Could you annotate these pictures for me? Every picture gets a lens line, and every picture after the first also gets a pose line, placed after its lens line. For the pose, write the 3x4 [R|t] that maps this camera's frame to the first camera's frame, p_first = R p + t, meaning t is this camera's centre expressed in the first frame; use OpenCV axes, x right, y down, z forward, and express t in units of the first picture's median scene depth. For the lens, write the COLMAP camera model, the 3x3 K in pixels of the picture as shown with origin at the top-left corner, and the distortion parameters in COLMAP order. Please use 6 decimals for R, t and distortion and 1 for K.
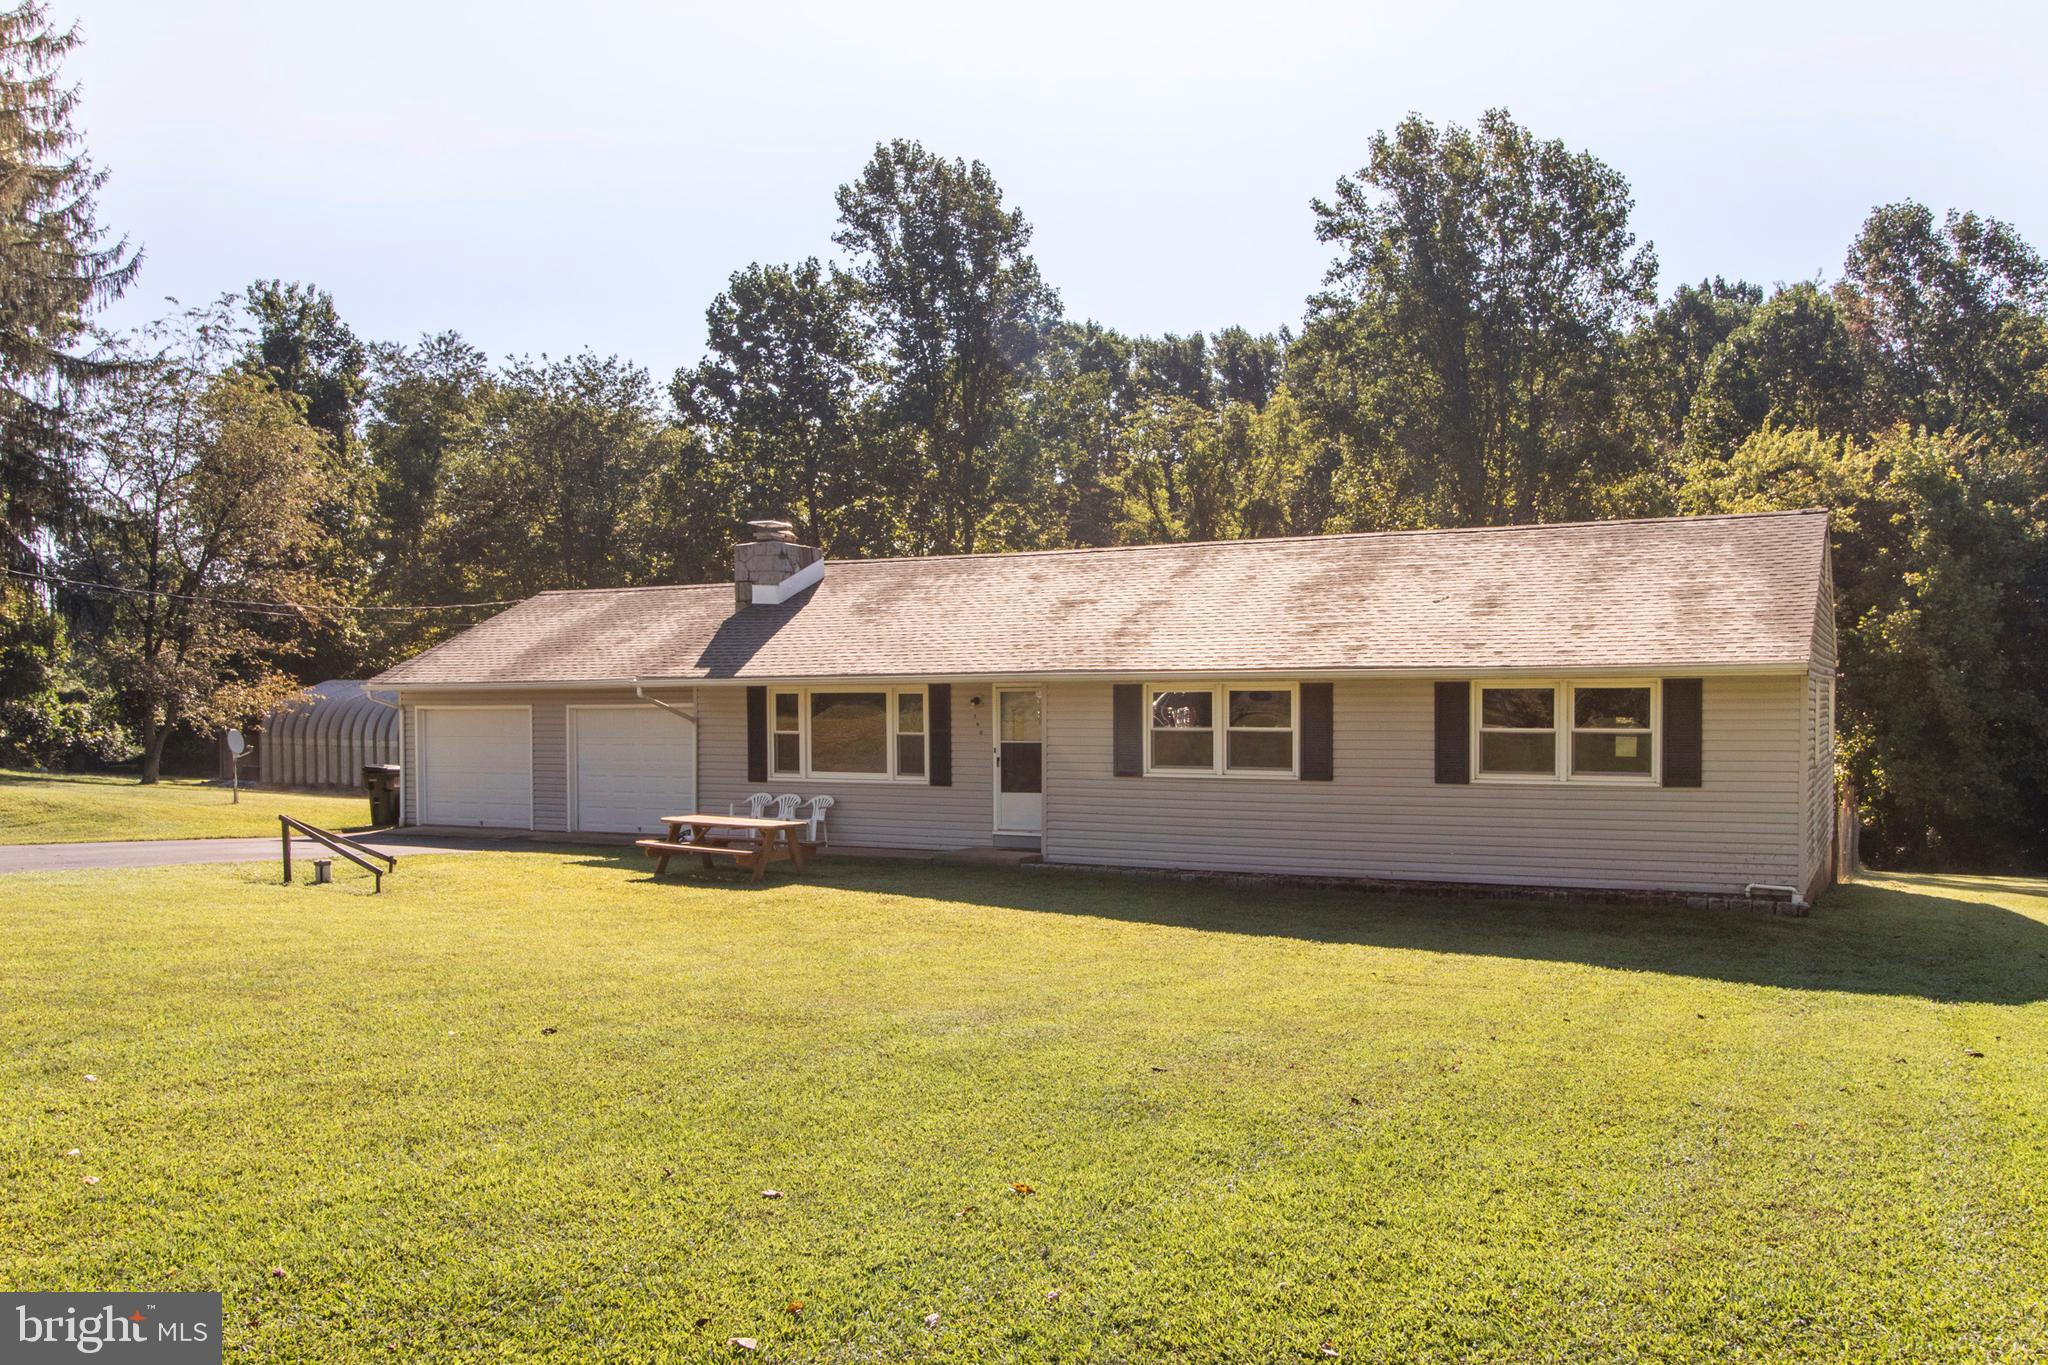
lens RADIAL K [[1646.7, 0, 1024.8], [0, 1646.7, 658.7], [0, 0, 1]] dist [0.009359, 0.062361]
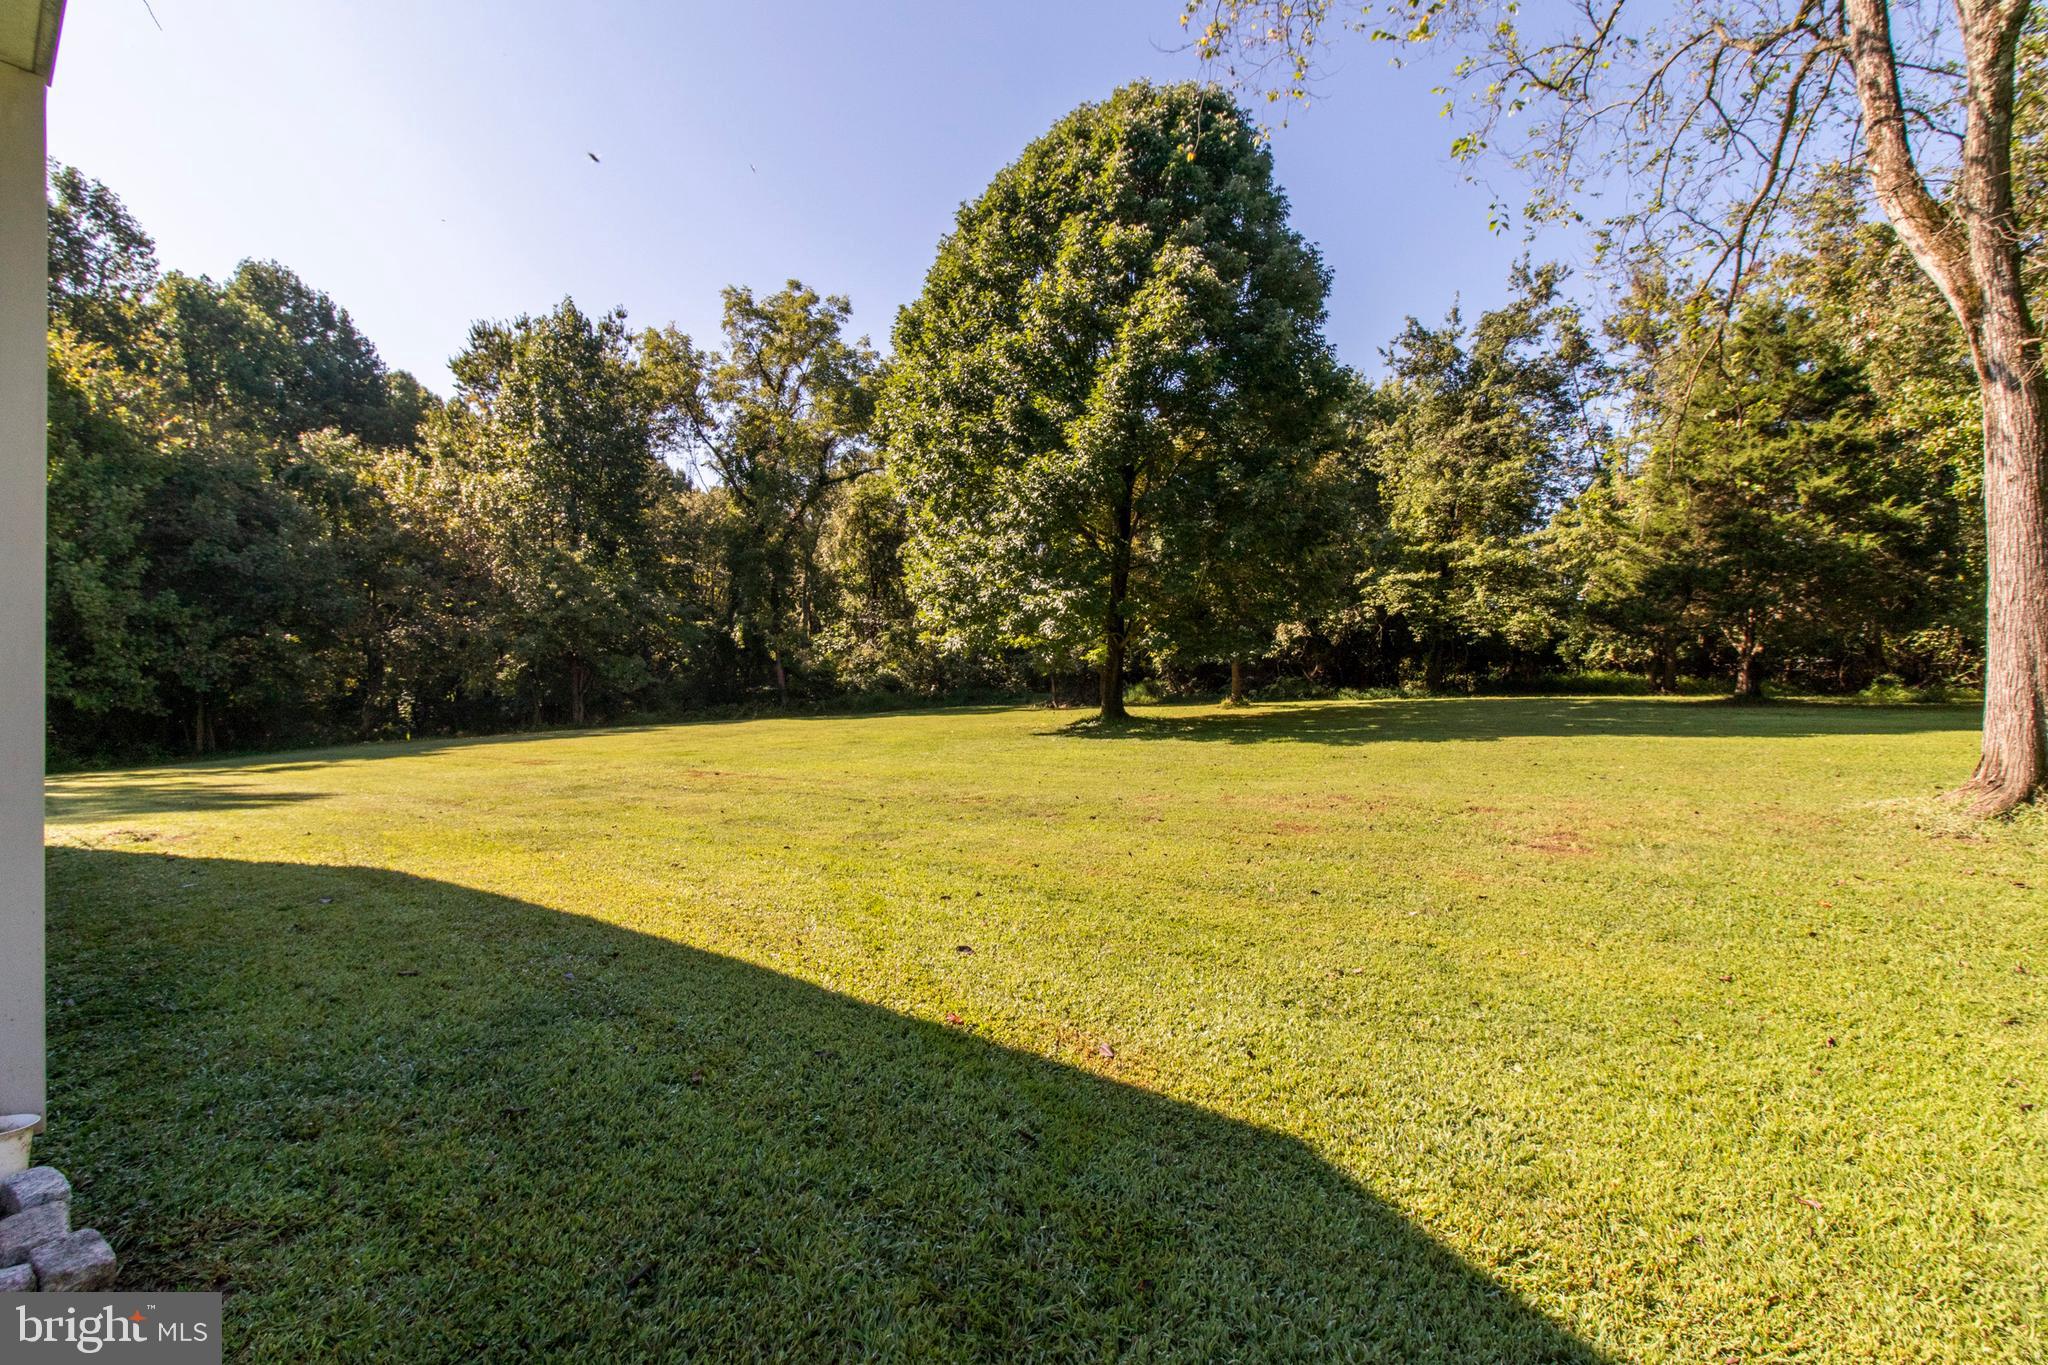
lens RADIAL K [[943.5, 0, 1025.5], [0, 943.5, 672.2], [0, 0, 1]] dist [0.001378, -0.000327]
pose [[0.238031, -0.008499, 0.971220, 0.315458], [-0.037483, 0.999136, 0.017929, 0.058122], [-0.970534, -0.040672, 0.237507, 0.652800]]
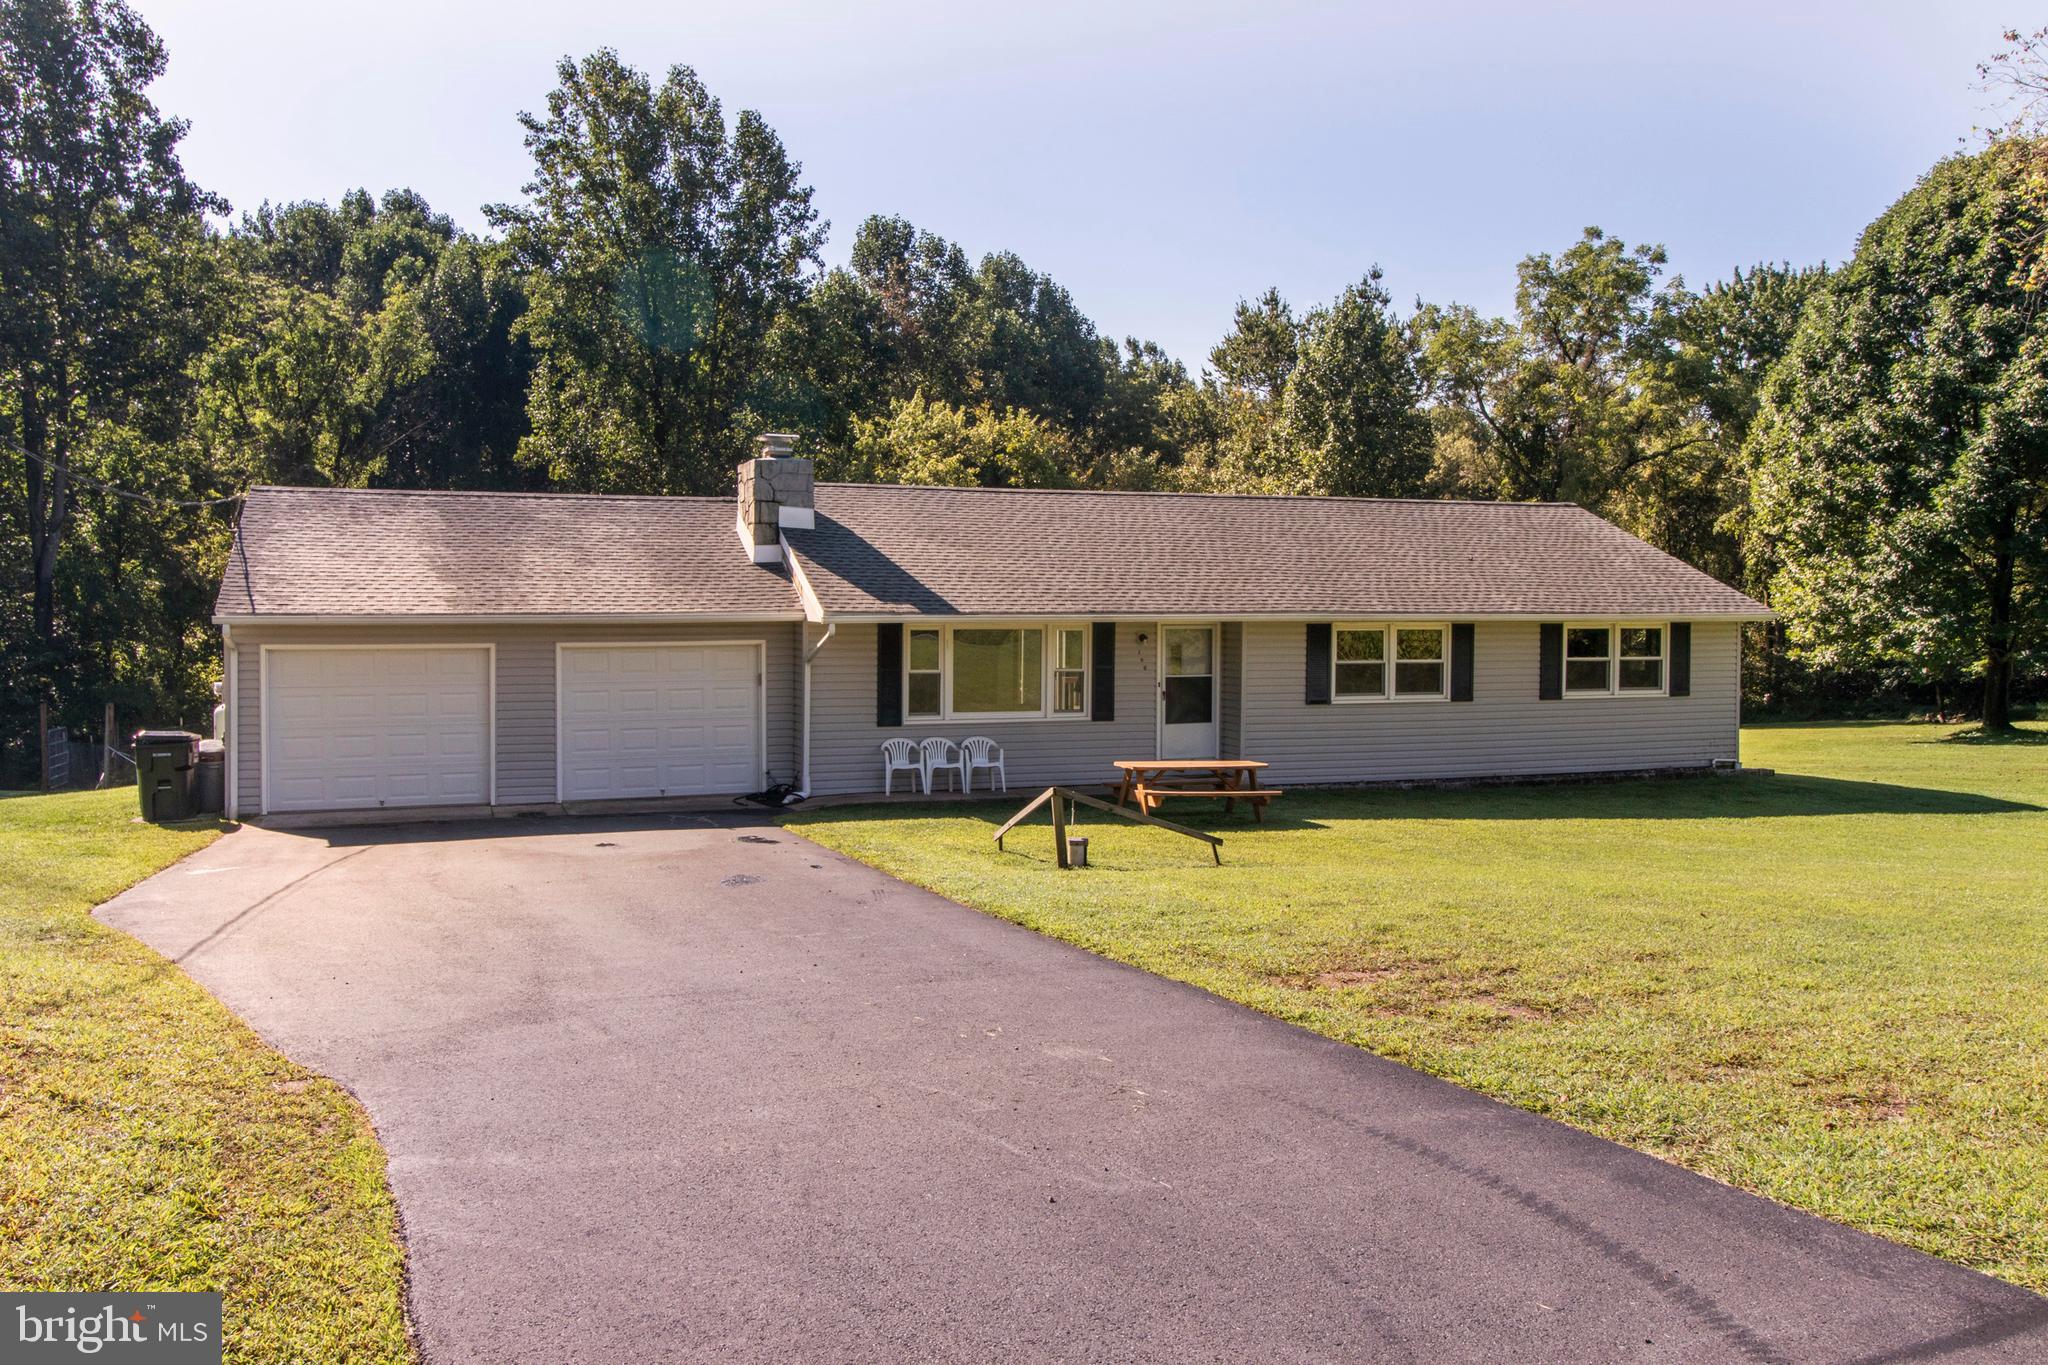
lens RADIAL K [[1646.7, 0, 1024.8], [0, 1646.7, 658.7], [0, 0, 1]] dist [0.009359, 0.062361]
pose [[0.666668, -0.007684, 0.745315, -0.839635], [-0.017988, 0.999490, 0.026395, 0.012751], [-0.745138, -0.031004, 0.666190, 0.360477]]
